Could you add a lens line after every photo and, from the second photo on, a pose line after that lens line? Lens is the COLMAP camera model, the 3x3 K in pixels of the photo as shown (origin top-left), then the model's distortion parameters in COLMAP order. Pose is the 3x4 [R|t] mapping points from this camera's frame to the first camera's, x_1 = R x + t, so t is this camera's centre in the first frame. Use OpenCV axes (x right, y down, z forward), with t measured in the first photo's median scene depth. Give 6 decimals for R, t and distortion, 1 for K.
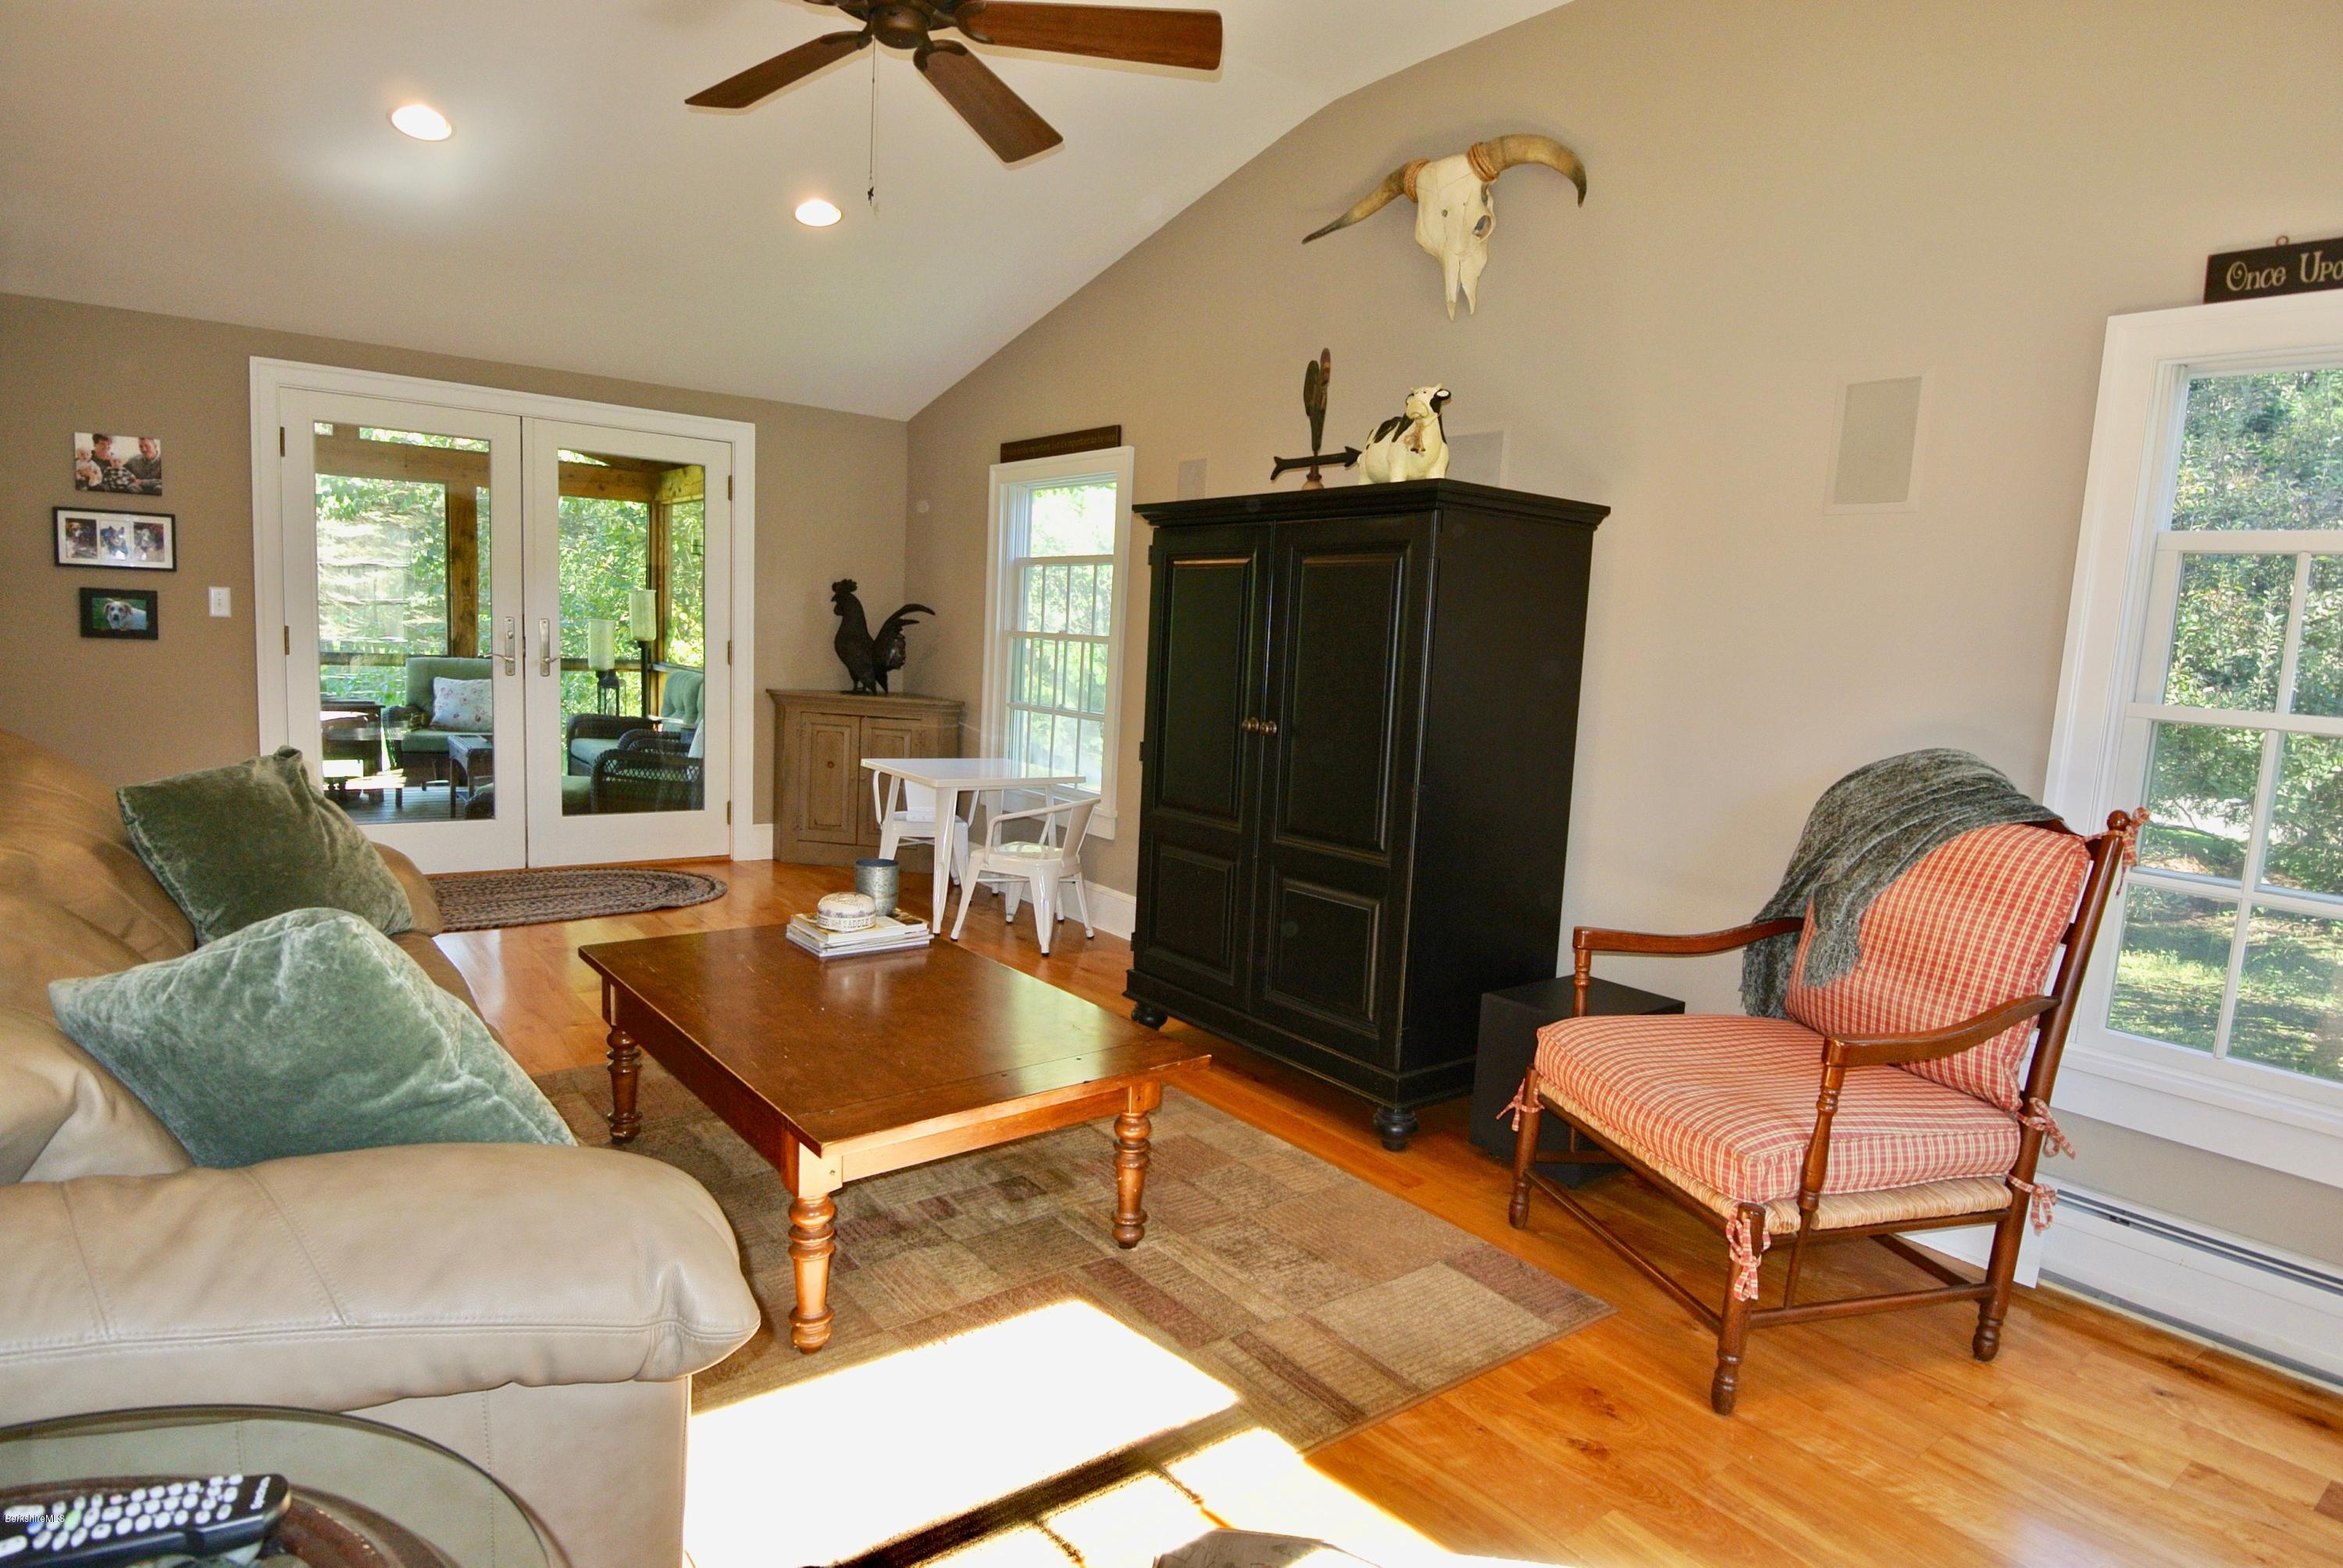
lens RADIAL K [[1312.7, 0, 1162.6], [0, 1312.7, 796.4], [0, 0, 1]] dist [-0.026068, -0.001403]
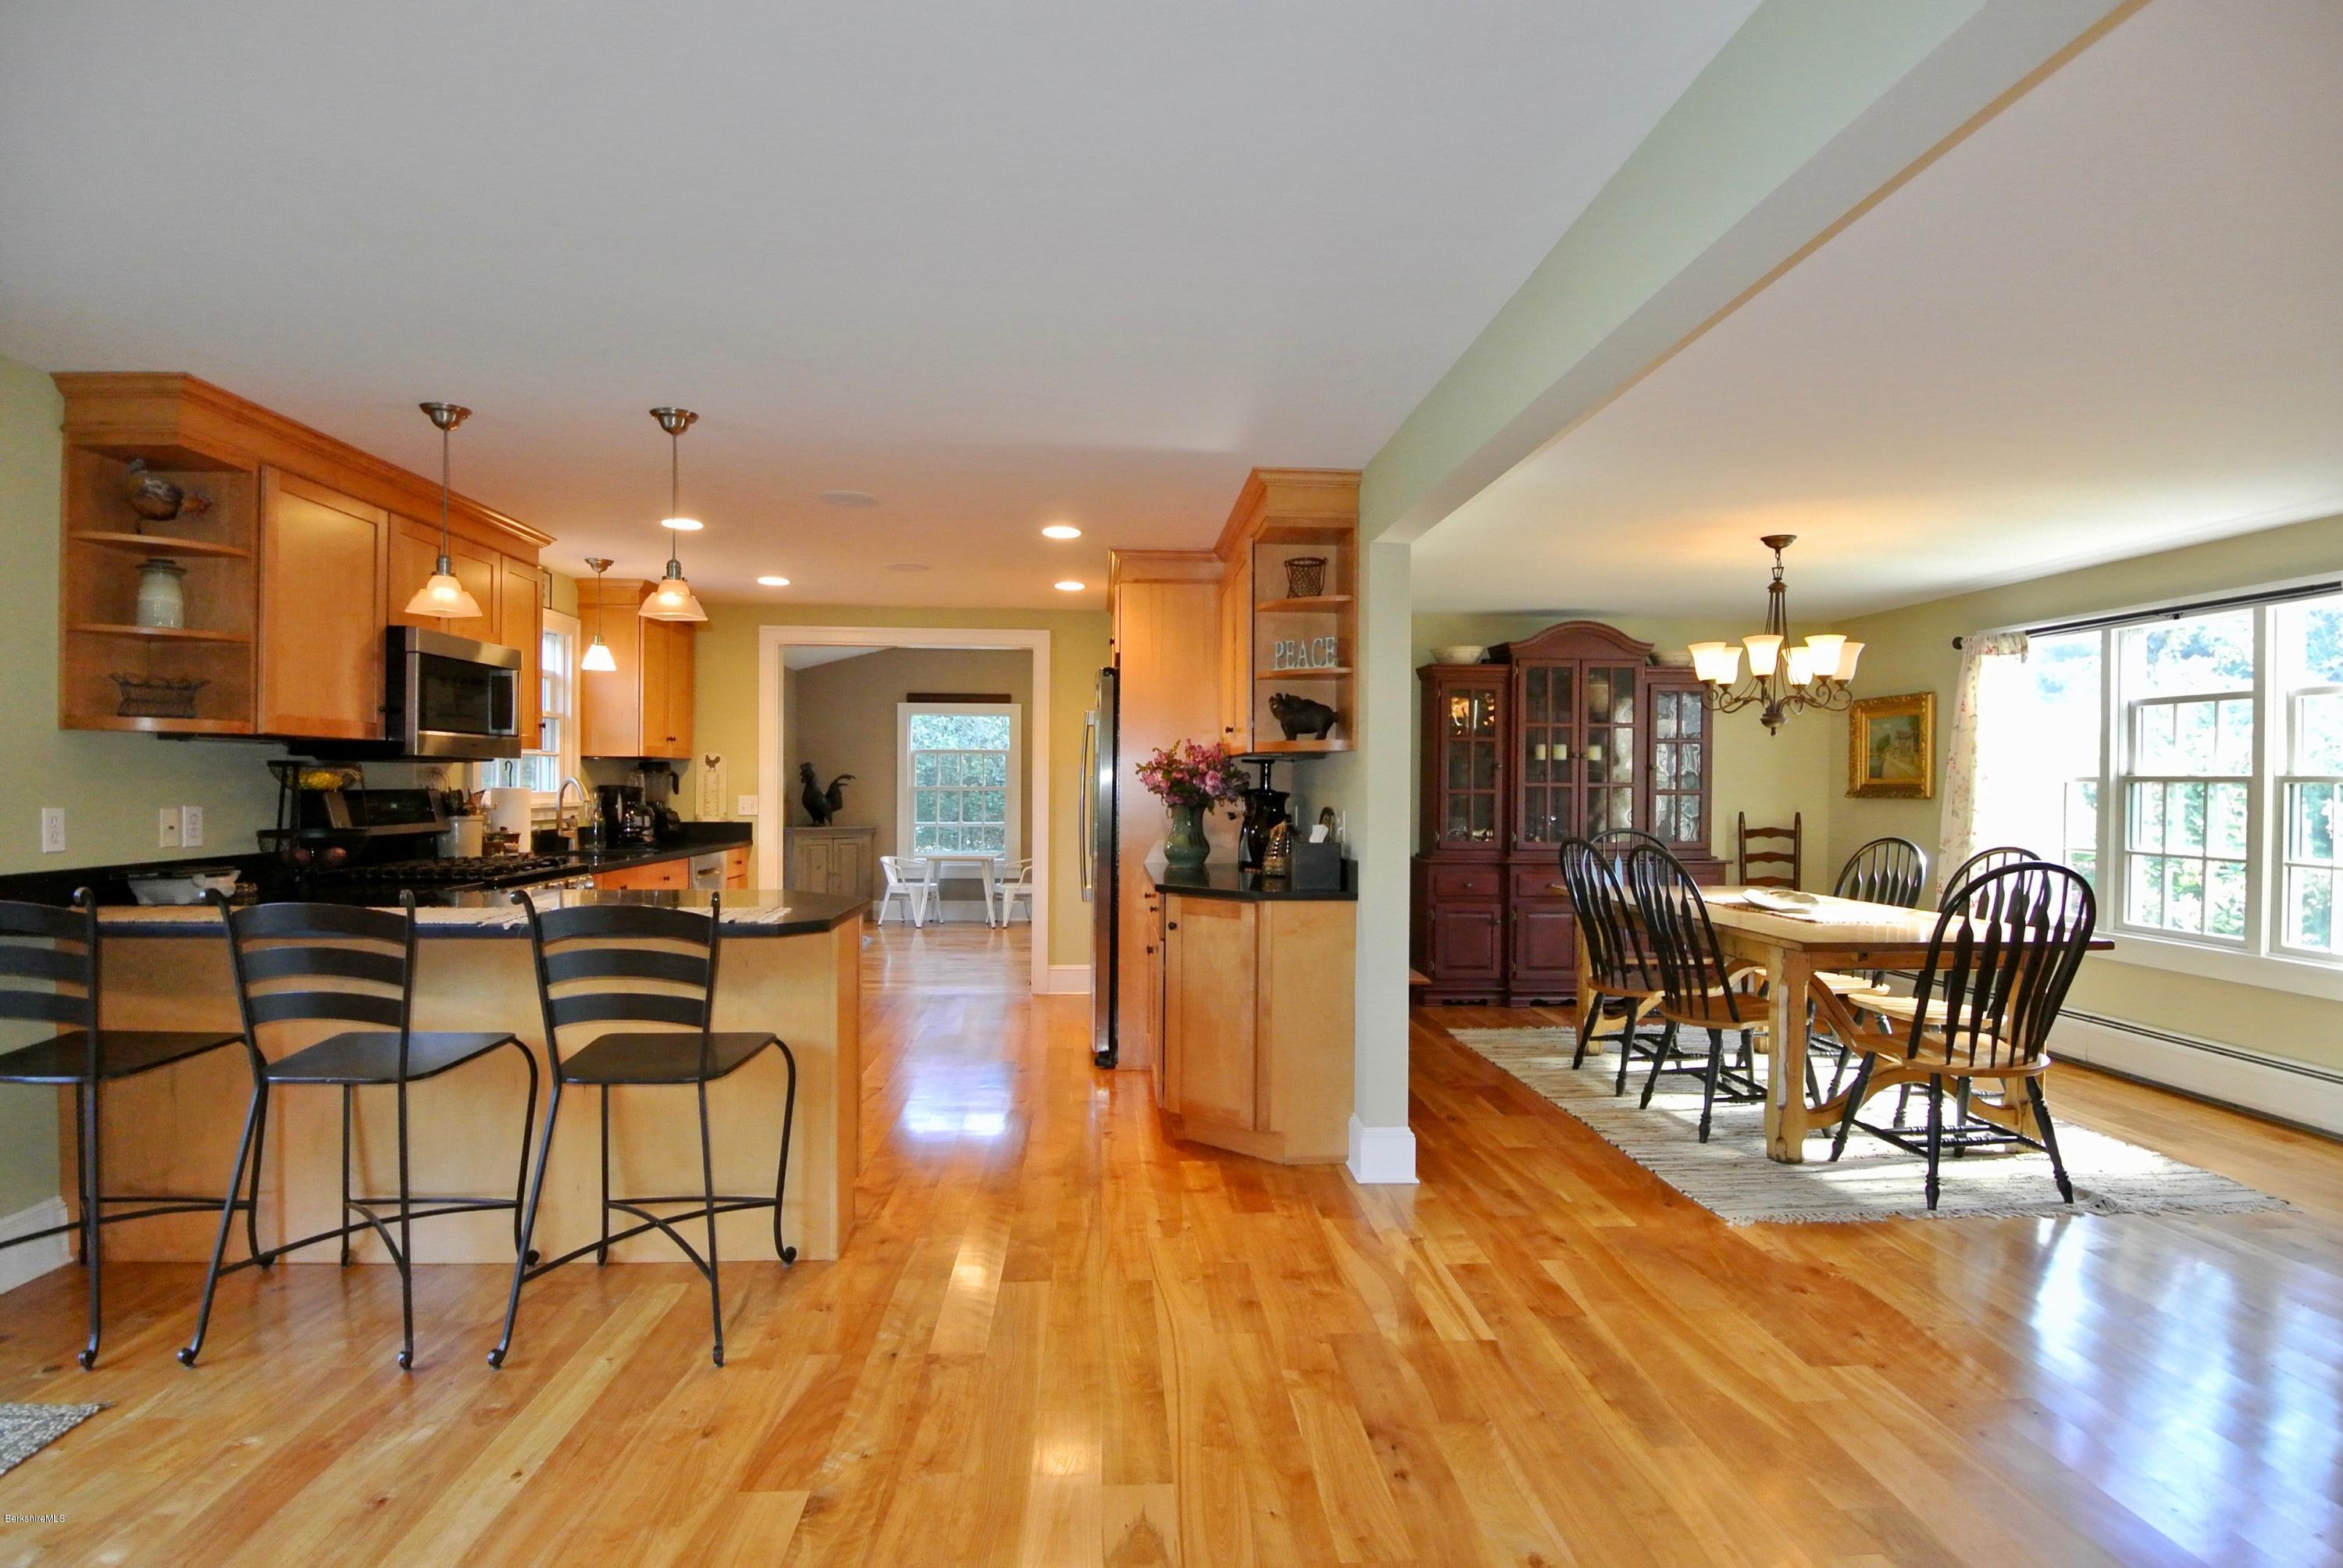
lens RADIAL K [[1227.7, 0, 1183.5], [0, 1227.7, 799.2], [0, 0, 1]] dist [-0.001614, -0.025259]
pose [[0.549197, -0.057098, 0.833740, -1.430290], [0.126642, 0.991827, -0.015497, -0.029043], [-0.826041, 0.114097, 0.551940, -0.340961]]
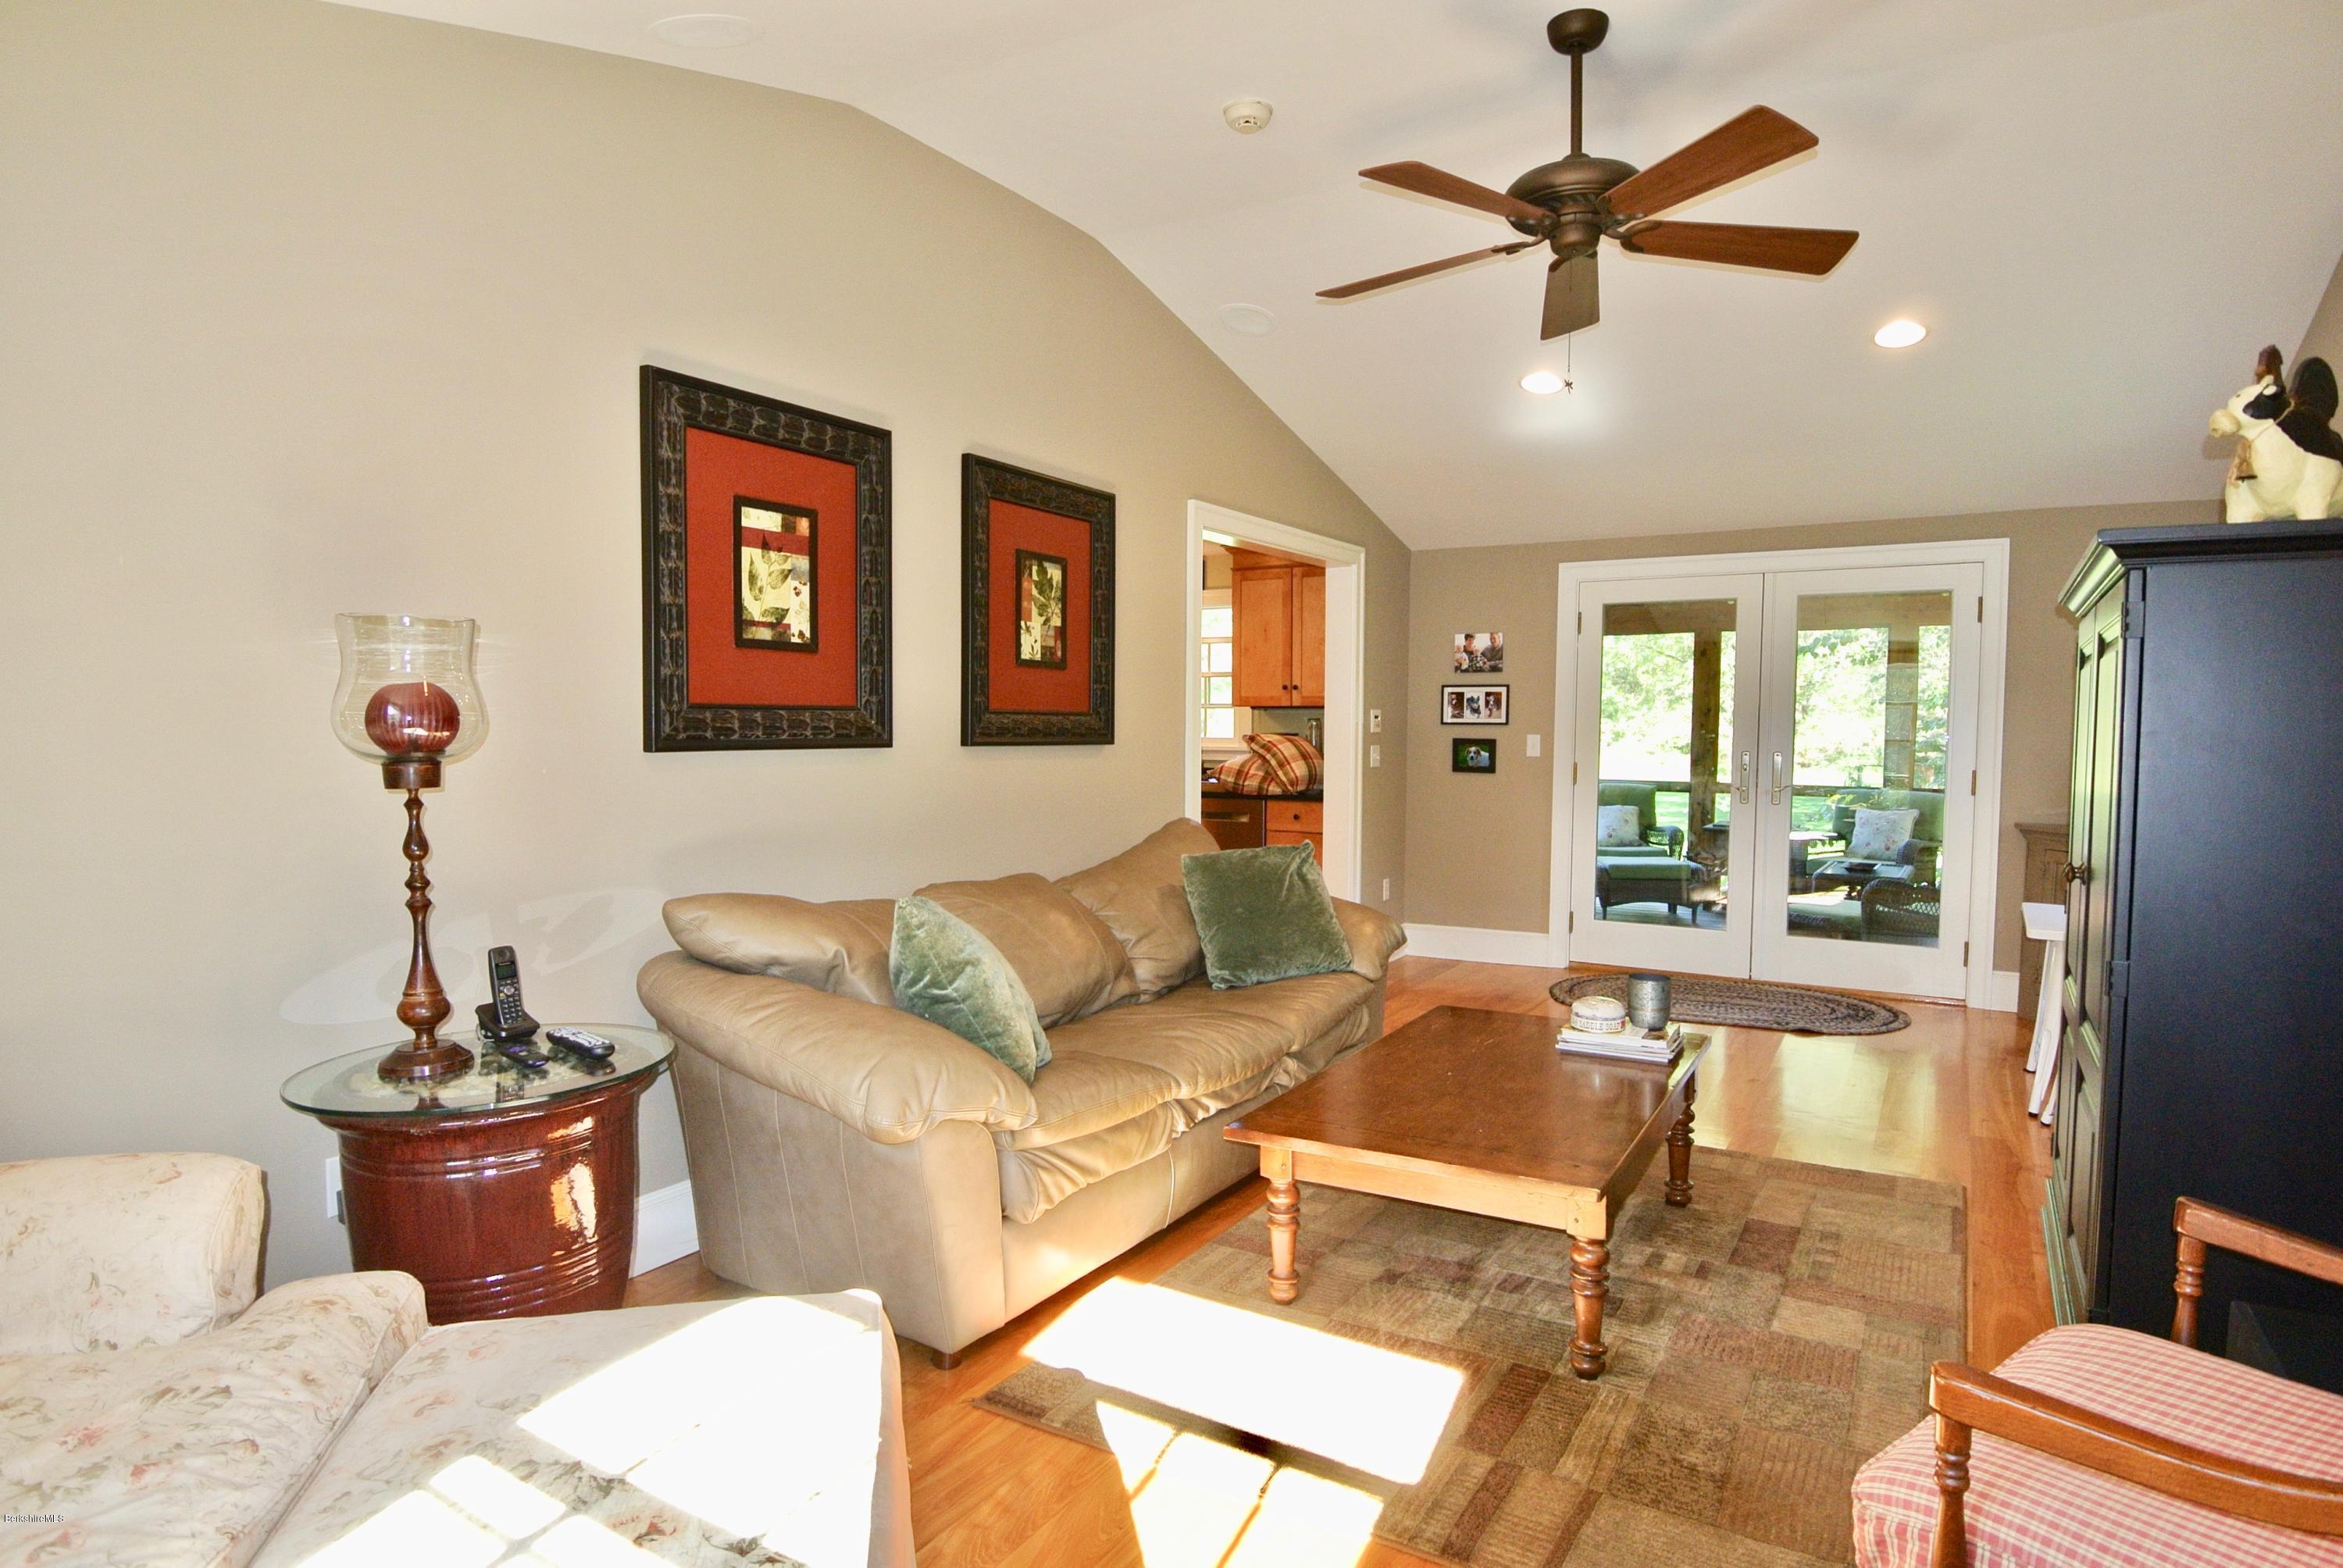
lens RADIAL K [[1312.7, 0, 1162.6], [0, 1312.7, 796.4], [0, 0, 1]] dist [-0.026068, -0.001403]
pose [[0.344569, 0.004805, -0.938749, 0.359083], [-0.102836, 0.994162, -0.032657, -0.011076], [0.933112, 0.107790, 0.343051, 0.147662]]
